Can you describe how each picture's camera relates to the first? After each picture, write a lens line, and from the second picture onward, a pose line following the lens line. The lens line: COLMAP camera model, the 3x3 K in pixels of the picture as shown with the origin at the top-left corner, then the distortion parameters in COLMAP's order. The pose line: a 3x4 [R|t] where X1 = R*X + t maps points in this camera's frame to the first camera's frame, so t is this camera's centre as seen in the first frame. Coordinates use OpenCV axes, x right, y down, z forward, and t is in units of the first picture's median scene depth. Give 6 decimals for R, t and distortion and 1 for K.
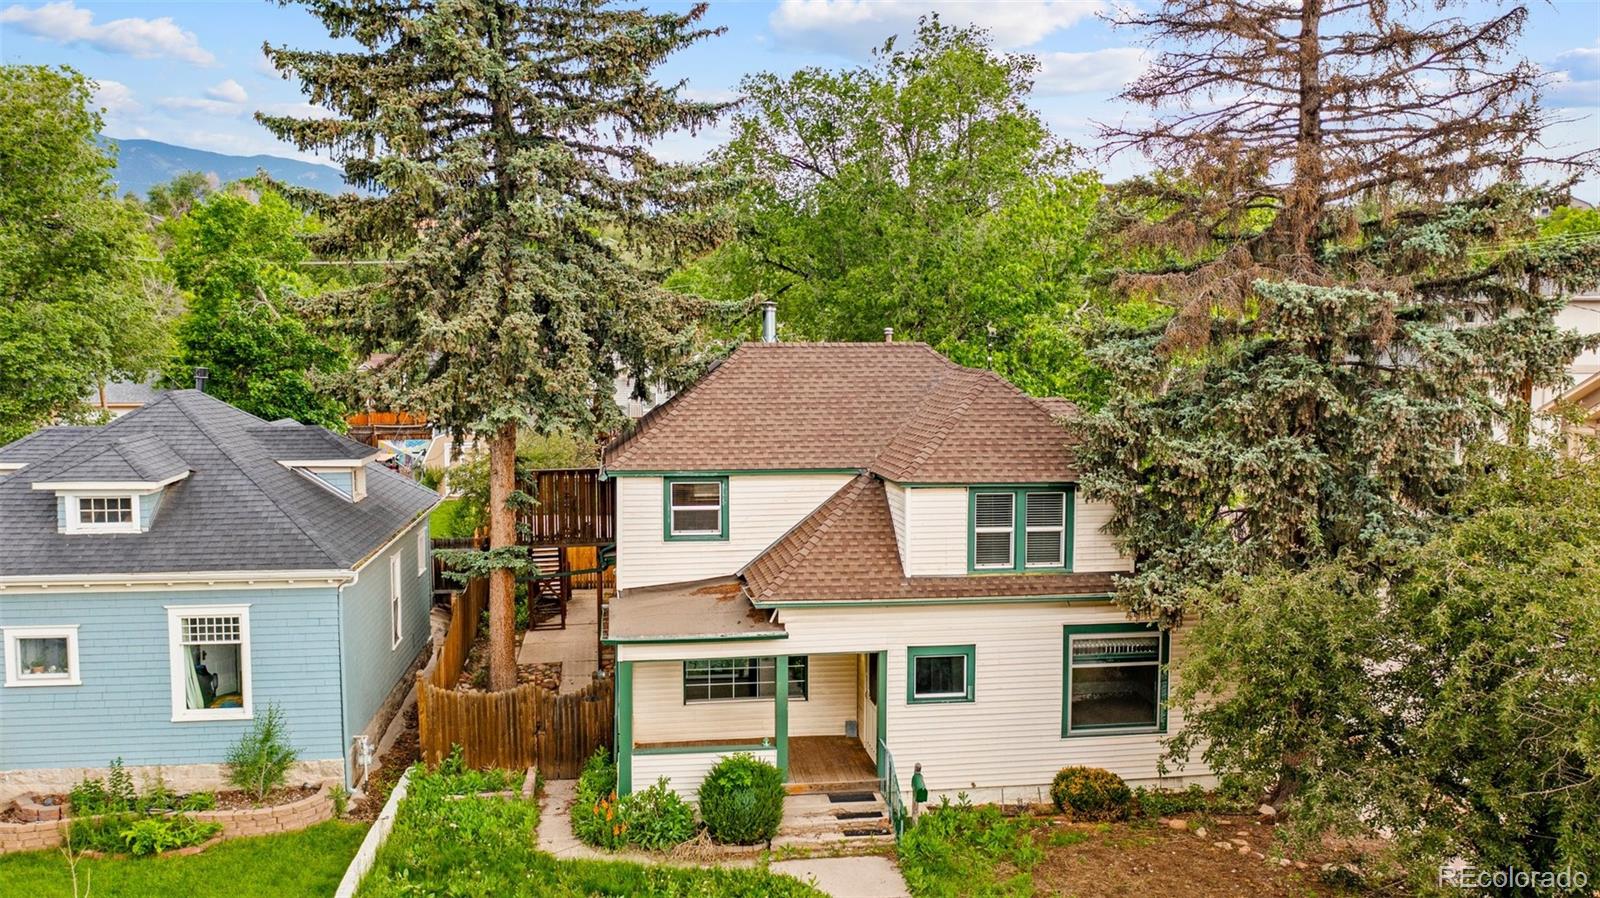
lens RADIAL K [[1267.4, 0, 800.0], [0, 1267.4, 449.0], [0, 0, 1]] dist [-0.019472, 0.011027]
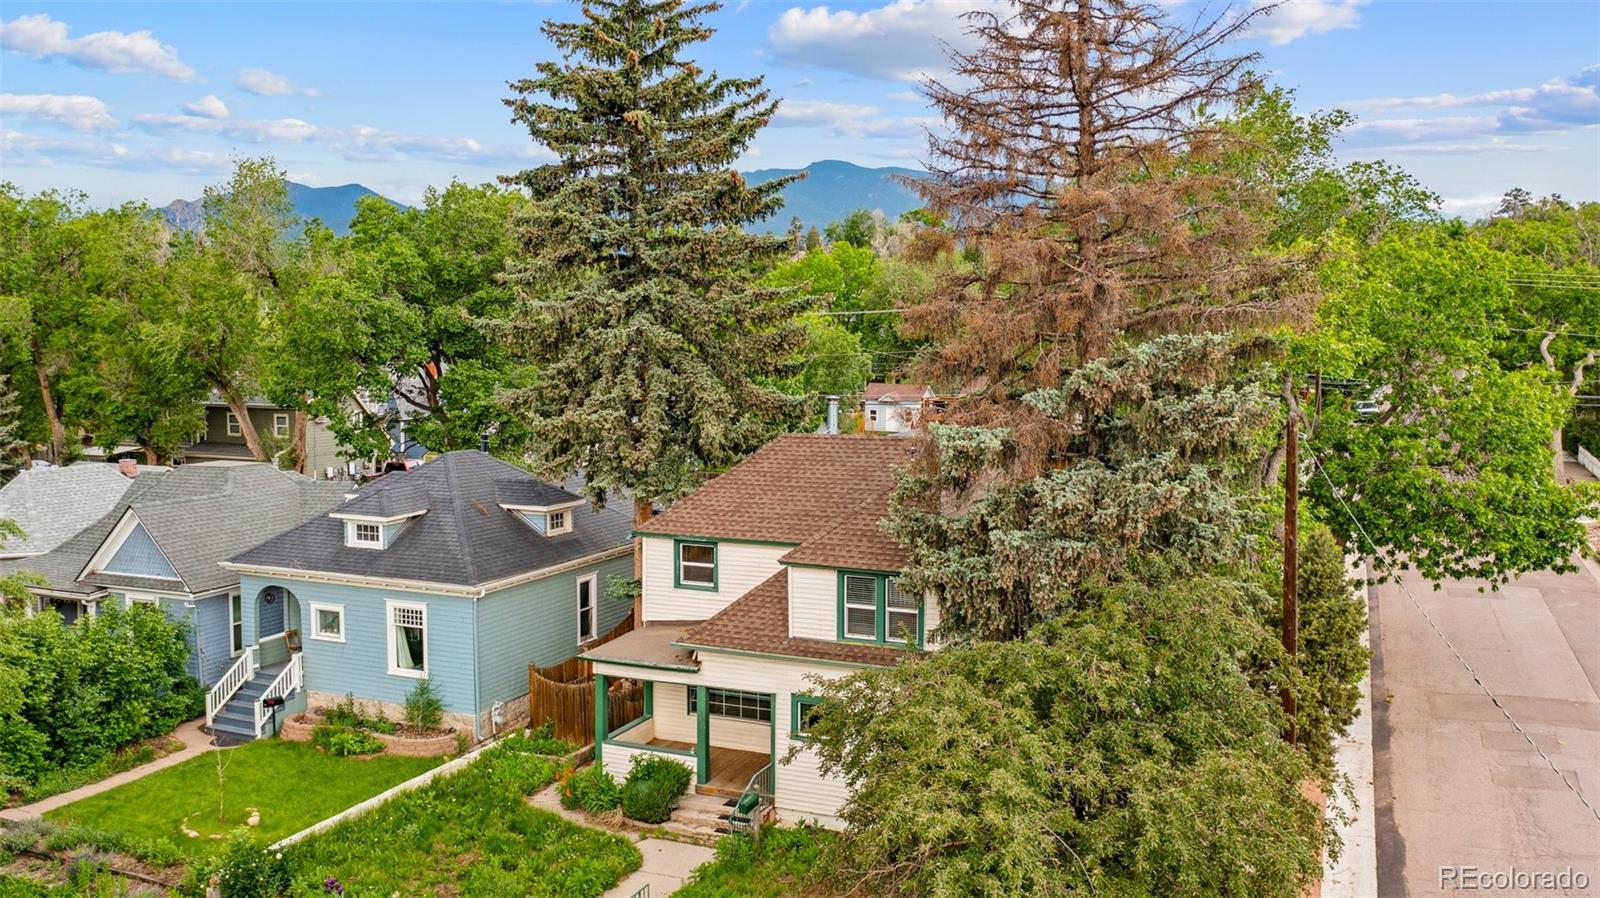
lens RADIAL K [[1267.4, 0, 800.0], [0, 1267.4, 449.0], [0, 0, 1]] dist [-0.019472, 0.011027]
pose [[0.852567, 0.041655, -0.520955, 0.722191], [-0.043704, 0.999010, 0.008356, -0.092687], [0.520788, 0.015644, 0.853543, -0.057627]]
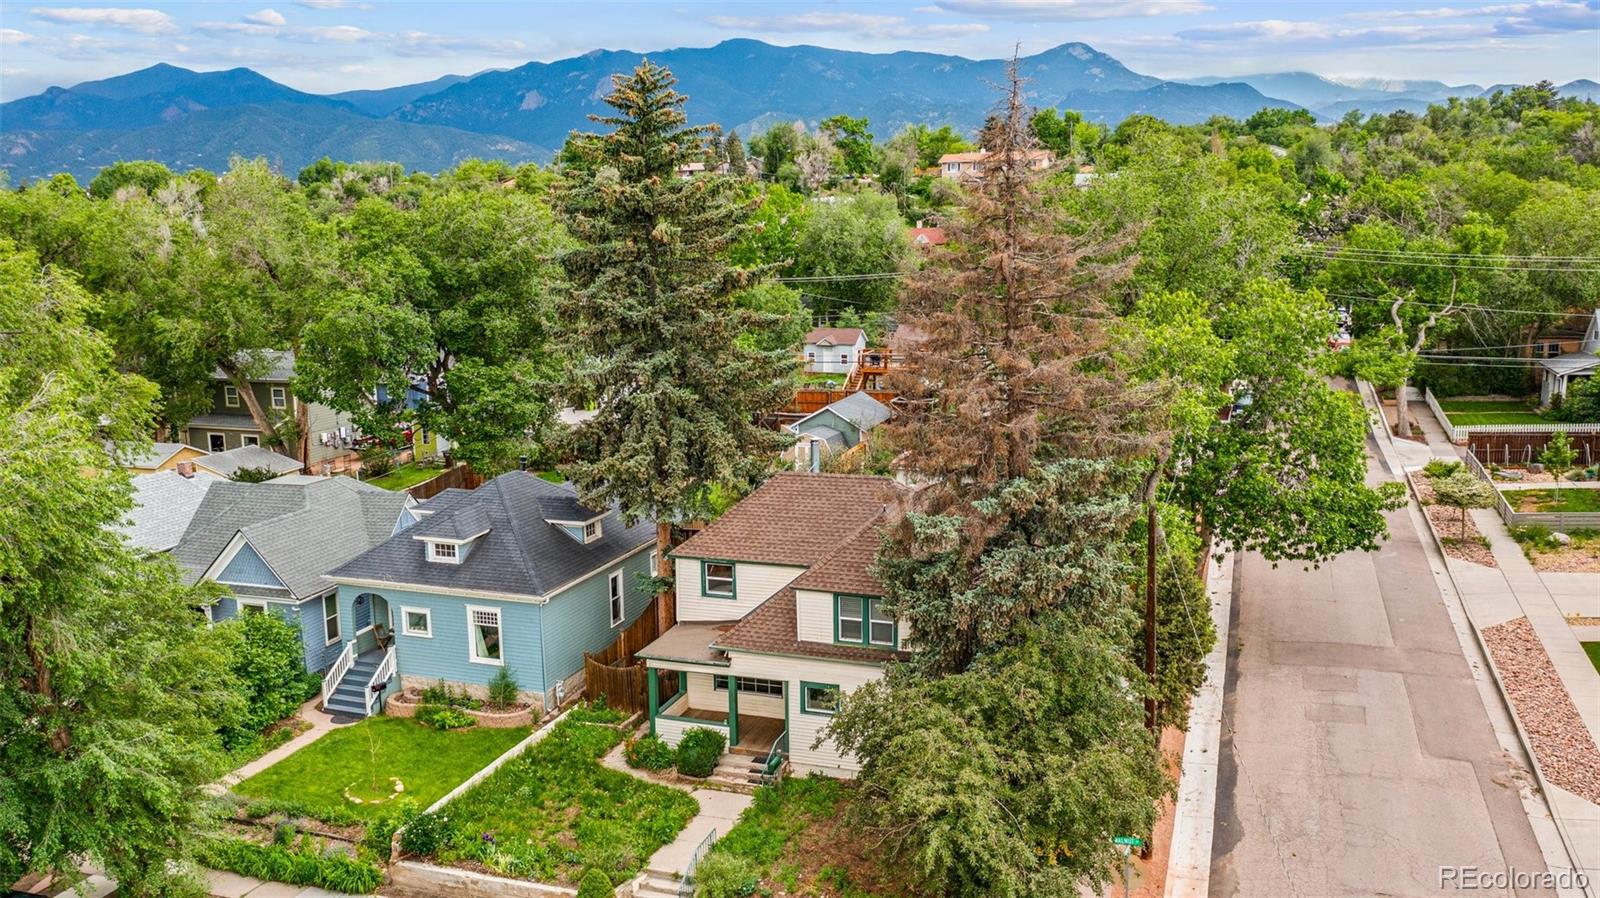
lens RADIAL K [[1267.4, 0, 800.0], [0, 1267.4, 449.0], [0, 0, 1]] dist [-0.019472, 0.011027]
pose [[0.885492, 0.064377, -0.460173, 0.837140], [-0.021984, 0.995051, 0.096902, -0.313603], [0.464134, -0.075690, 0.882525, -0.468139]]
